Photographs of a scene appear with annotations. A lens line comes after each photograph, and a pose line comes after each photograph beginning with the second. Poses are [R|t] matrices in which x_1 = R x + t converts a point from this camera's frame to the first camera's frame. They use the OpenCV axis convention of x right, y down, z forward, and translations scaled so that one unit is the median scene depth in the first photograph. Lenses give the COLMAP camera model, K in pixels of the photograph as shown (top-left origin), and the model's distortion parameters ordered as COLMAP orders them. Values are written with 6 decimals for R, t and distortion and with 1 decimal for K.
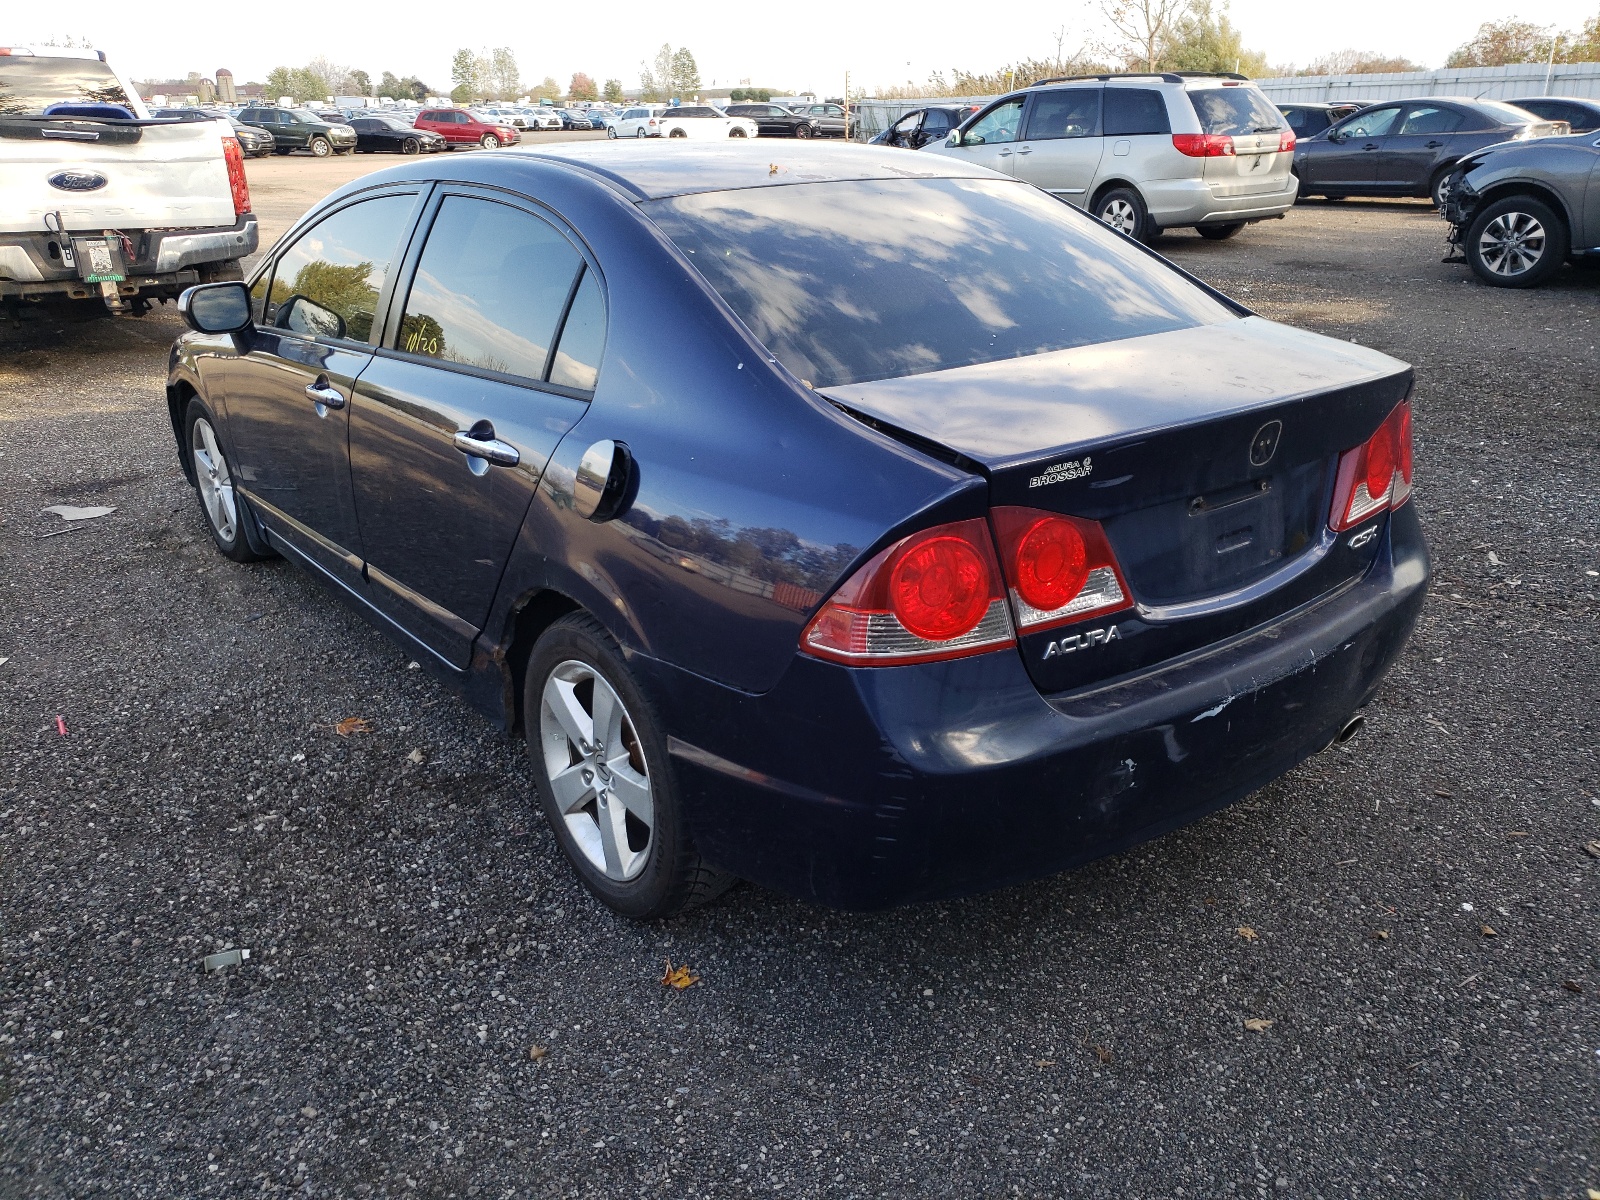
lens RADIAL K [[1221.9, 0, 800.0], [0, 1221.9, 600.0], [0, 0, 1]] dist [0.025047, 0.005069]
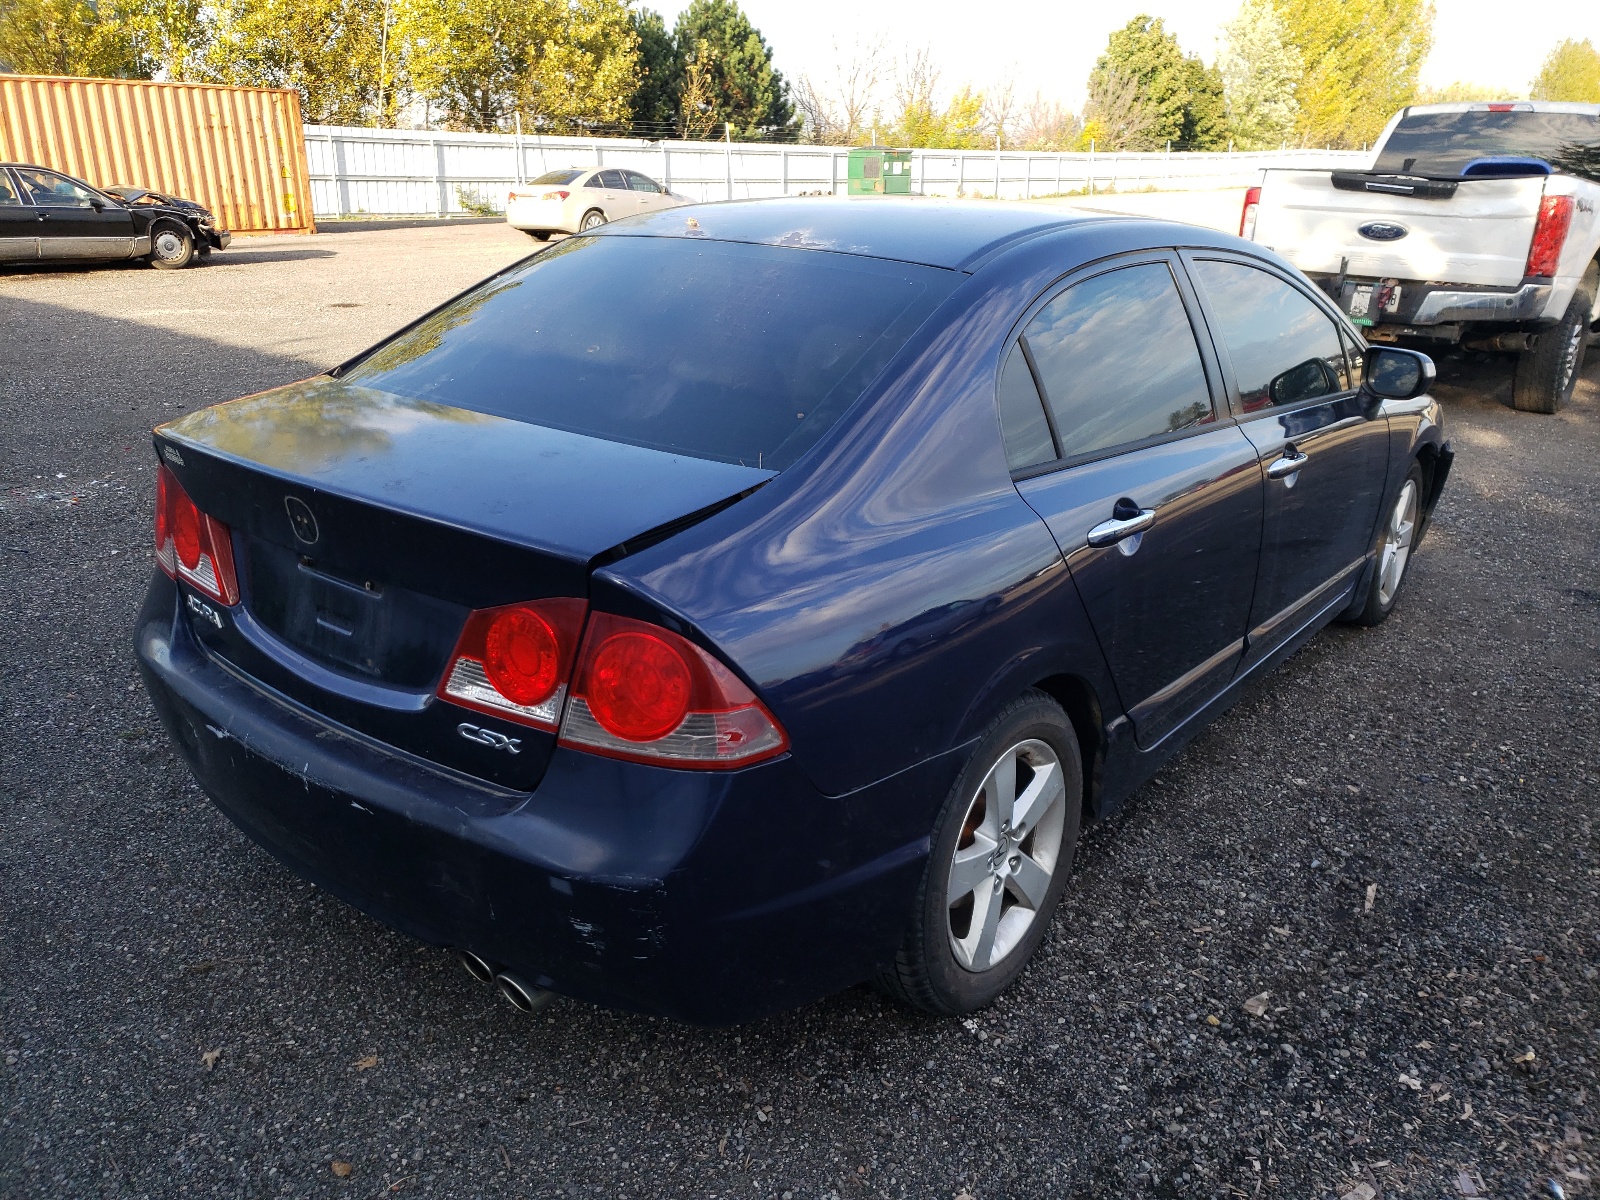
lens RADIAL K [[1221.9, 0, 800.0], [0, 1221.9, 600.0], [0, 0, 1]] dist [0.025047, 0.005069]
pose [[0.246500, 0.342053, -0.906773, 0.357573], [-0.373449, 0.896914, 0.236814, -0.116611], [0.894301, 0.280259, 0.348829, 0.268713]]
